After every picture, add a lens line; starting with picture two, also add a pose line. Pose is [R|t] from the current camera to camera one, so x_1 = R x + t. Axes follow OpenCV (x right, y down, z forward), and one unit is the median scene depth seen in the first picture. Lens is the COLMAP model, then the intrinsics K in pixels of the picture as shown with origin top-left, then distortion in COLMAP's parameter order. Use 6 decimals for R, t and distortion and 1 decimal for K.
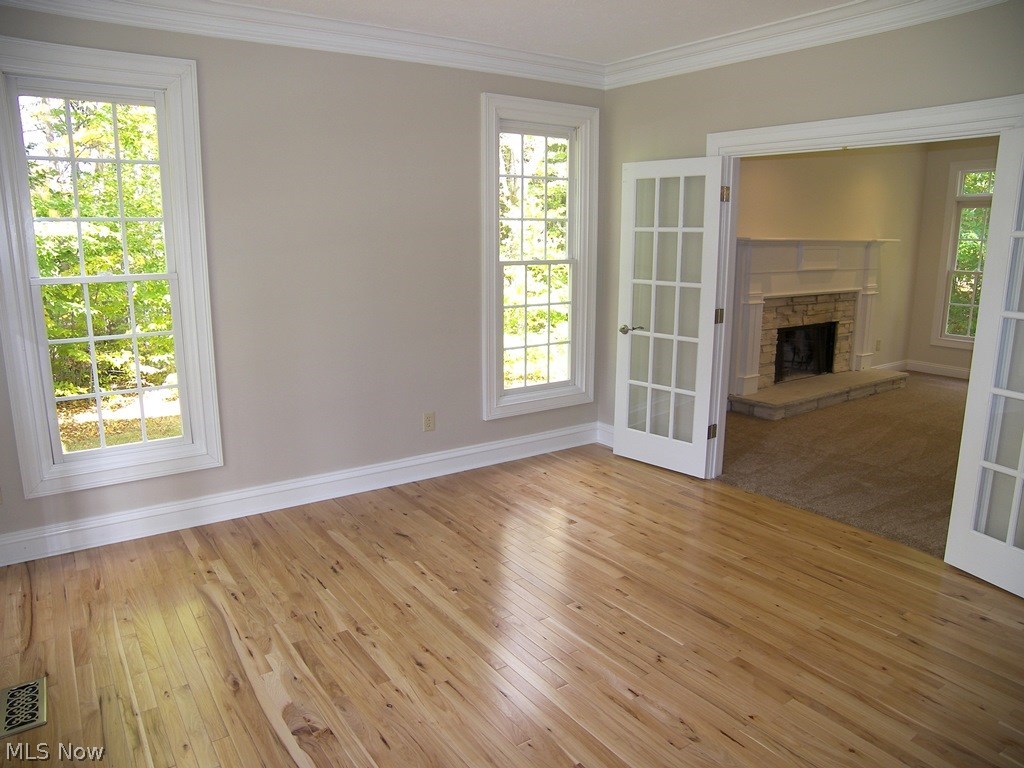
lens RADIAL K [[709.3, 0, 512.0], [0, 709.3, 384.0], [0, 0, 1]] dist [-0.161239, 0.110123]
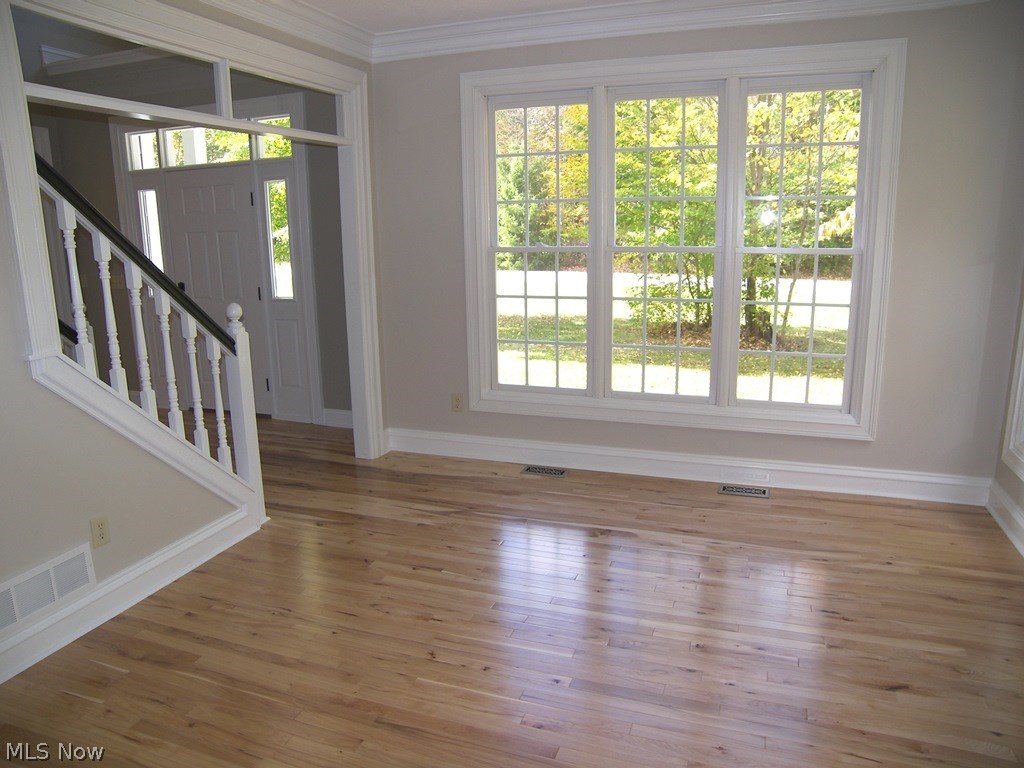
lens RADIAL K [[709.3, 0, 512.0], [0, 709.3, 384.0], [0, 0, 1]] dist [-0.161239, 0.110123]
pose [[-0.817147, 0.141740, -0.558732, 0.586773], [-0.100920, 0.919147, 0.380768, -0.320392], [0.567527, 0.367530, -0.736773, 1.572820]]
